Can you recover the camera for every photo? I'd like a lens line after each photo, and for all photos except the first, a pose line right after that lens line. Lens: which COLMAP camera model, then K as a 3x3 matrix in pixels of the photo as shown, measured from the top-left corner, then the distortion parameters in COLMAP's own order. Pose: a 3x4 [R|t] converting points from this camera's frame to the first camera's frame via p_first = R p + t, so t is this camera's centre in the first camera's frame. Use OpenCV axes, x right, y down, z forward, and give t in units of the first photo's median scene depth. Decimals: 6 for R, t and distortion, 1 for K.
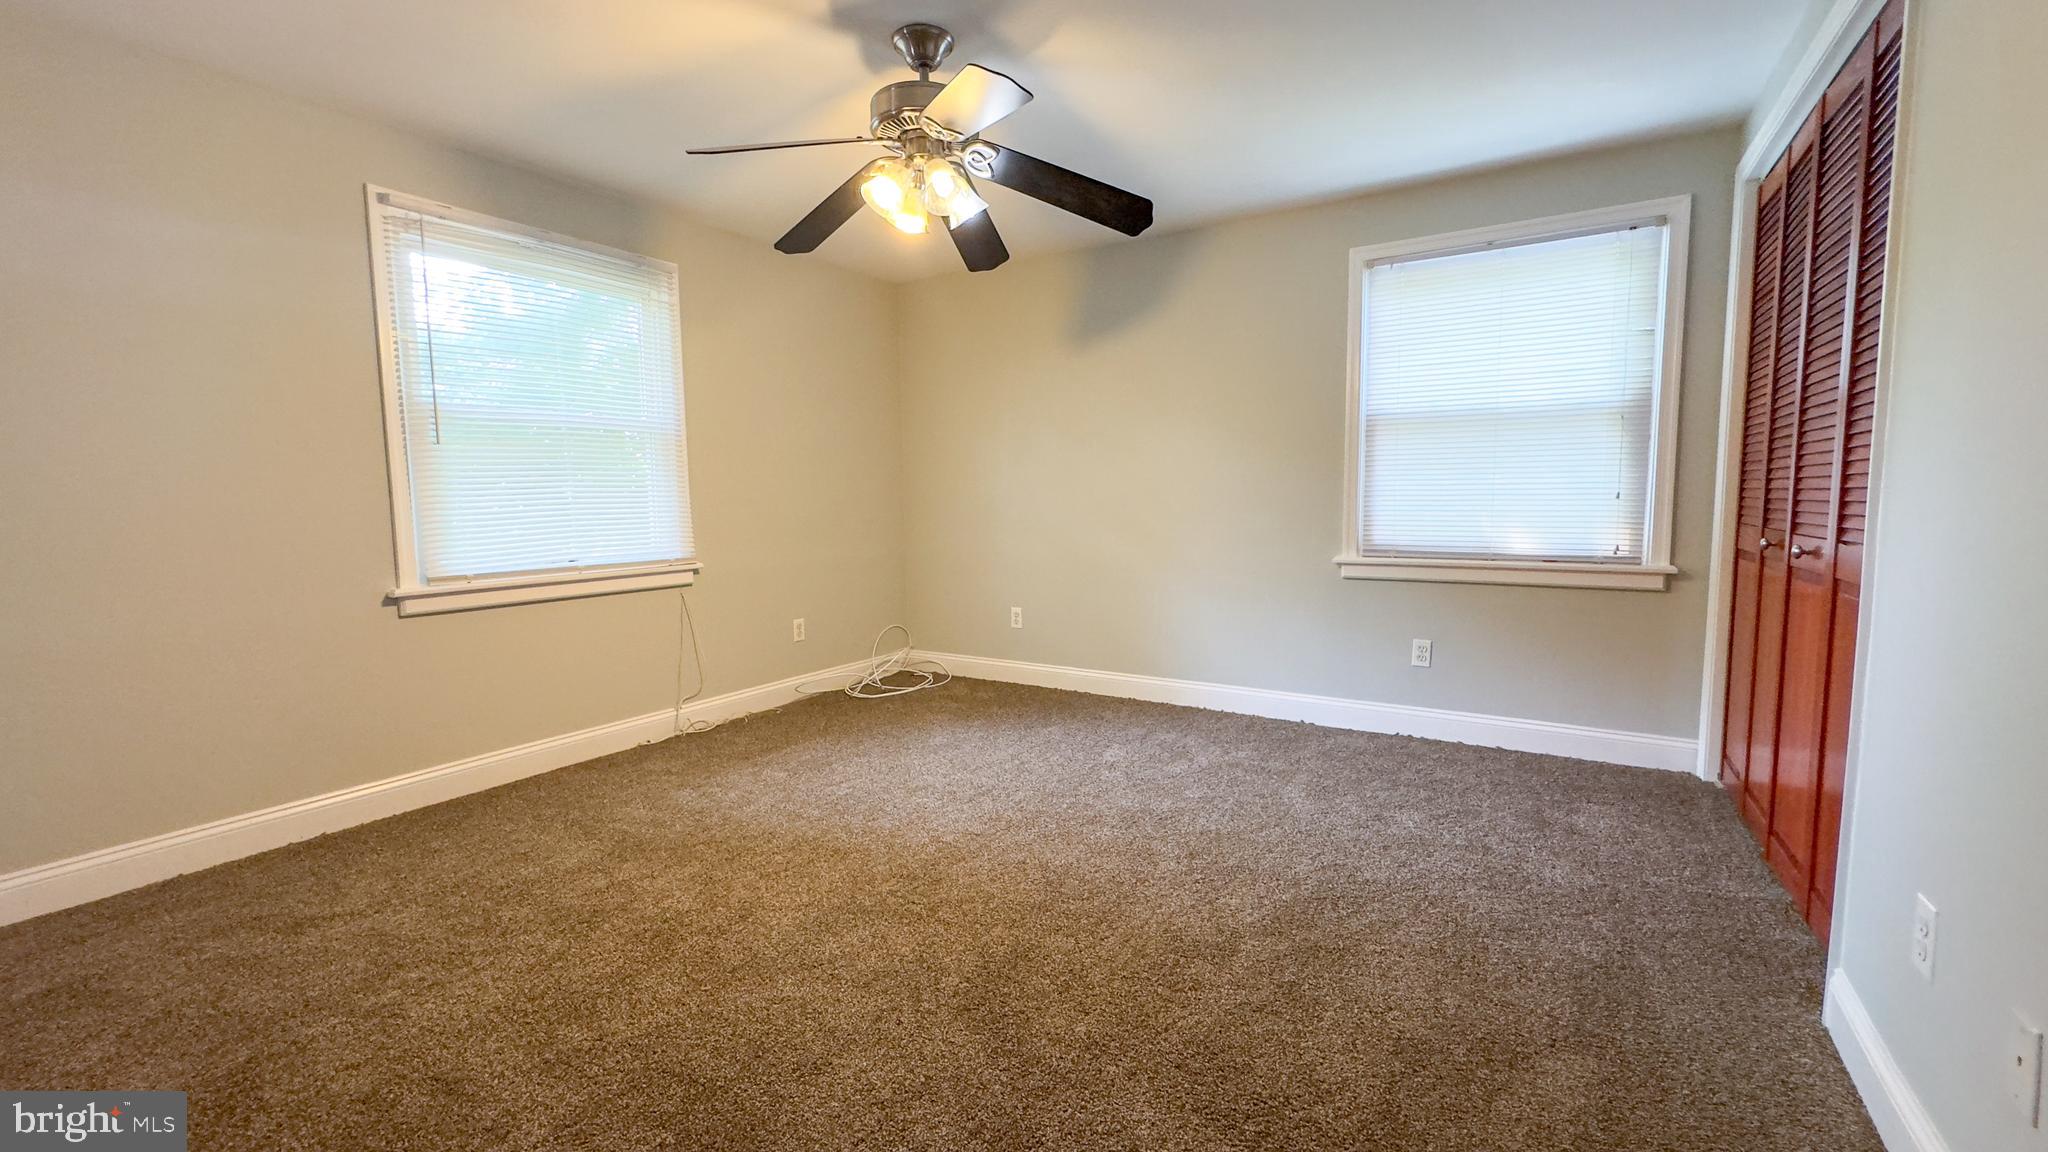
lens RADIAL K [[836.4, 0, 1023.0], [0, 836.4, 572.6], [0, 0, 1]] dist [0.000810, 0.000491]
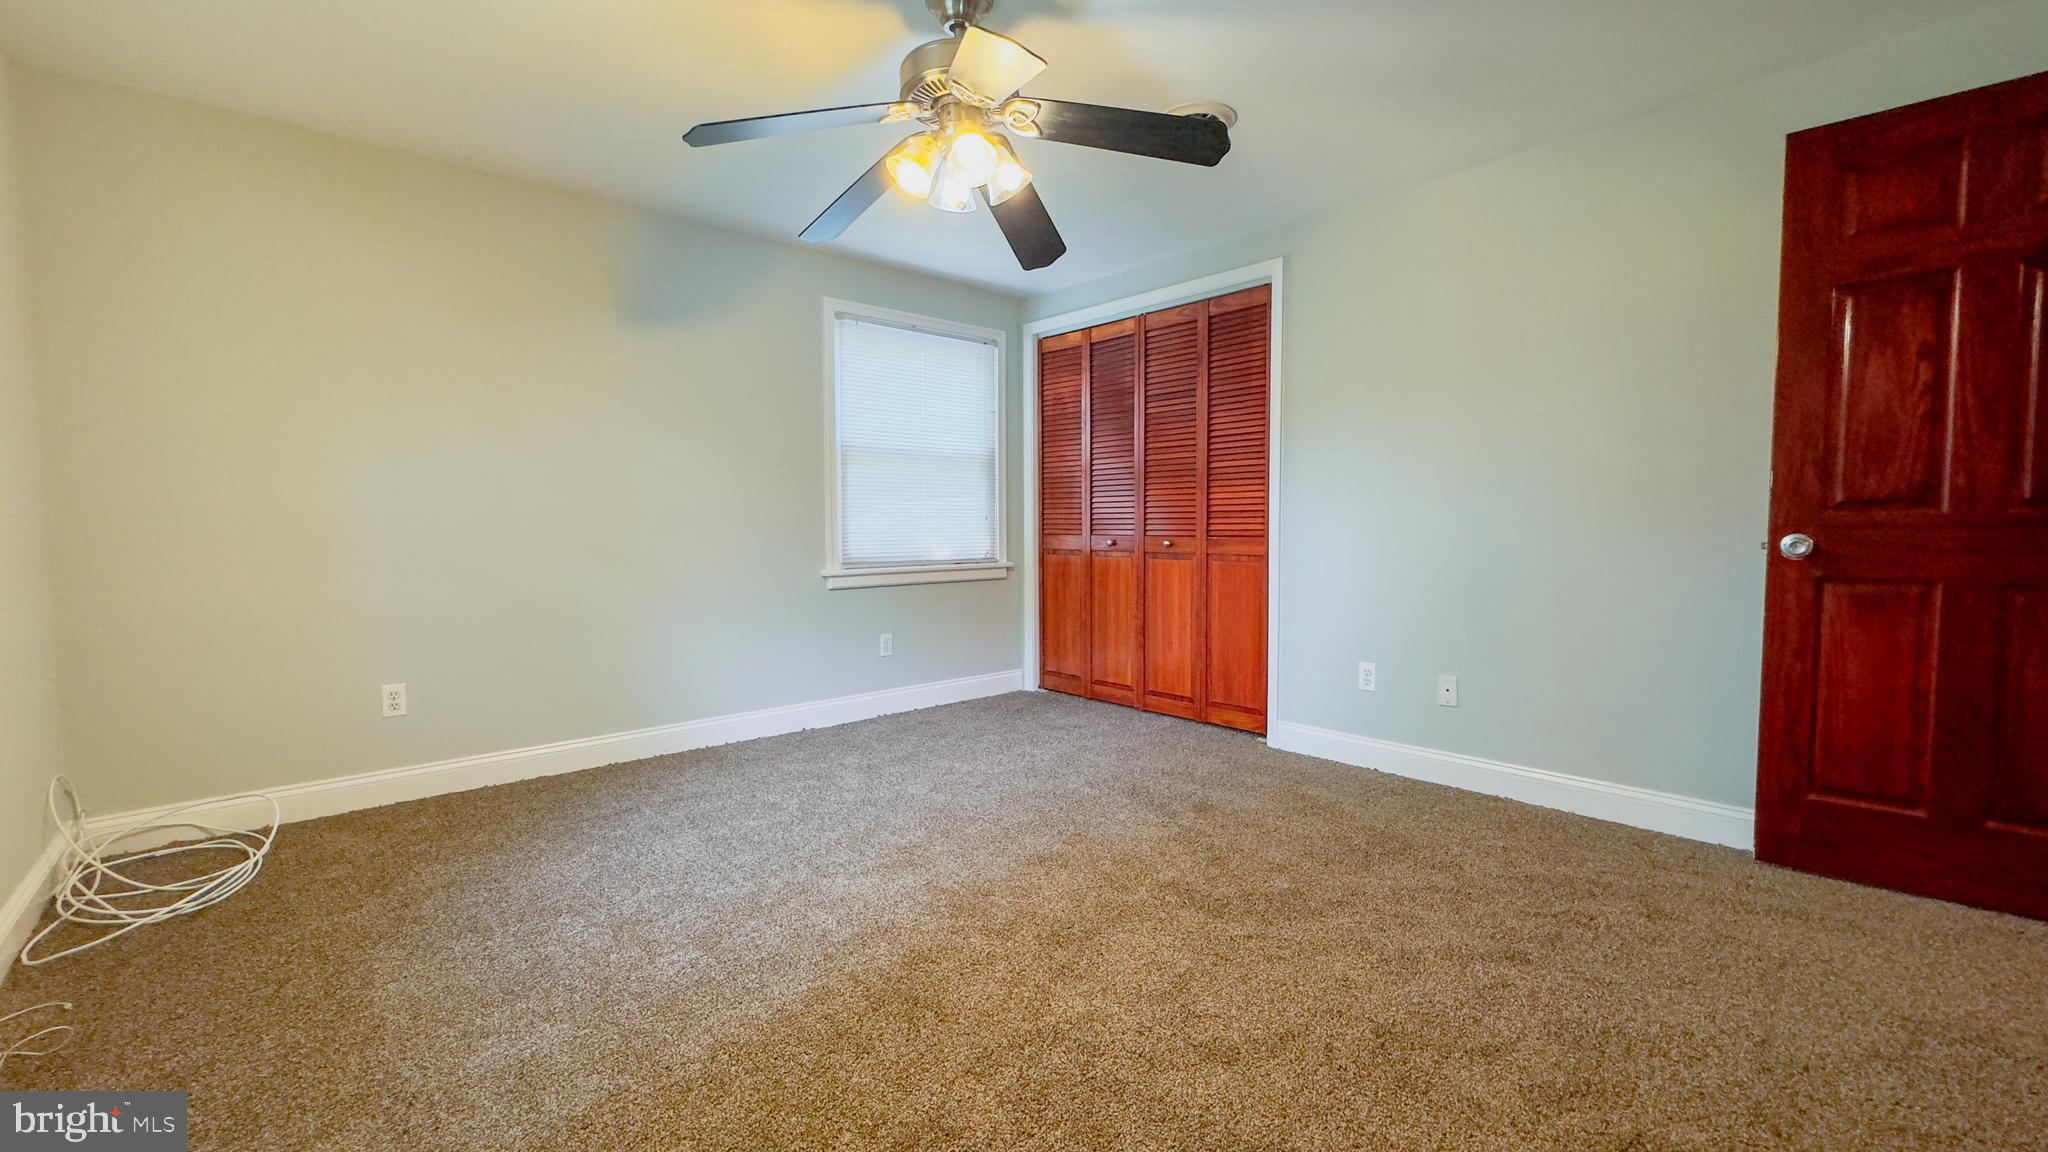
lens RADIAL K [[836.4, 0, 1023.0], [0, 836.4, 572.6], [0, 0, 1]] dist [0.000810, 0.000491]
pose [[0.274345, -0.049689, 0.960347, -0.666562], [0.087708, 0.995795, 0.026467, -0.024675], [-0.957623, 0.076969, 0.277550, 0.482270]]
